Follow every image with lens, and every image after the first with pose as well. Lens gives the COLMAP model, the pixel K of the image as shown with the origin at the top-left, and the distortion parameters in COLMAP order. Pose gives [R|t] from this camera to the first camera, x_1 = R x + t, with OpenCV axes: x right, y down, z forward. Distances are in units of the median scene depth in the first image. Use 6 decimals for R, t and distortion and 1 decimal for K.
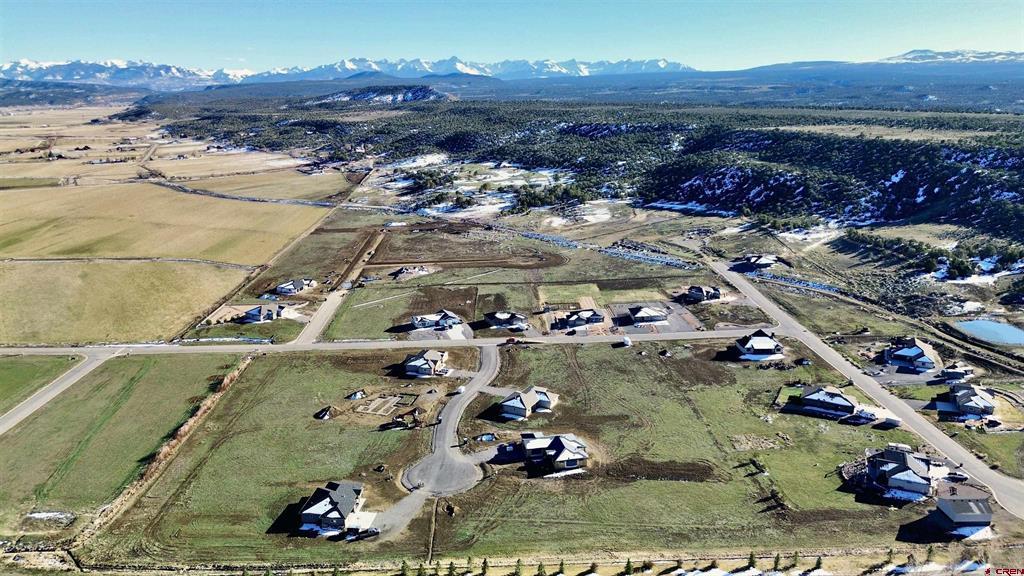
lens RADIAL K [[725.3, 0, 513.6], [0, 725.3, 286.8], [0, 0, 1]] dist [0.069239, -0.066819]
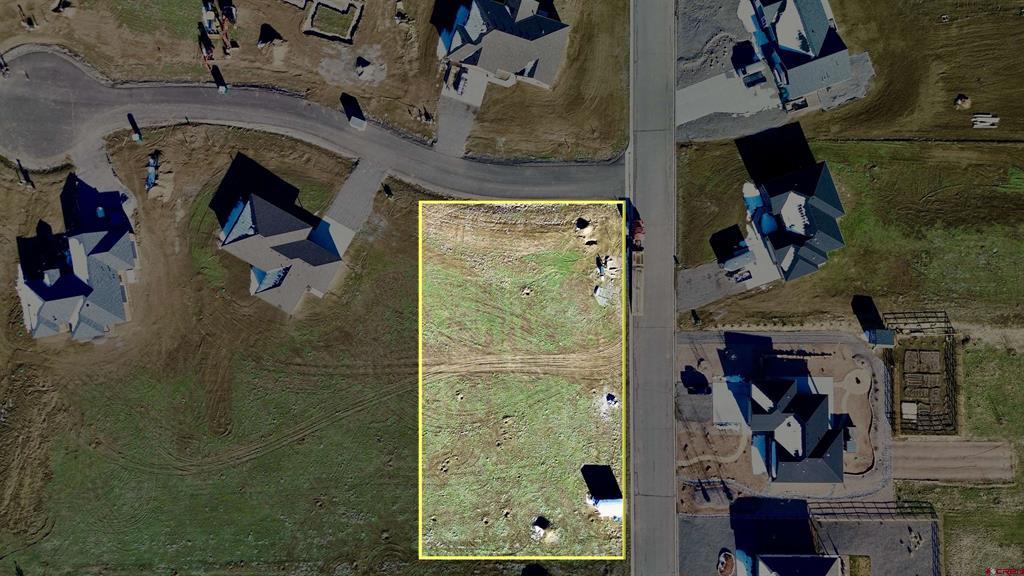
lens RADIAL K [[725.3, 0, 513.6], [0, 725.3, 286.8], [0, 0, 1]] dist [0.069239, -0.066819]
pose [[-0.033623, 0.998952, -0.031043, 0.038030], [-0.263517, 0.021100, 0.964424, -0.267537], [0.964069, 0.040607, 0.262531, 0.706018]]
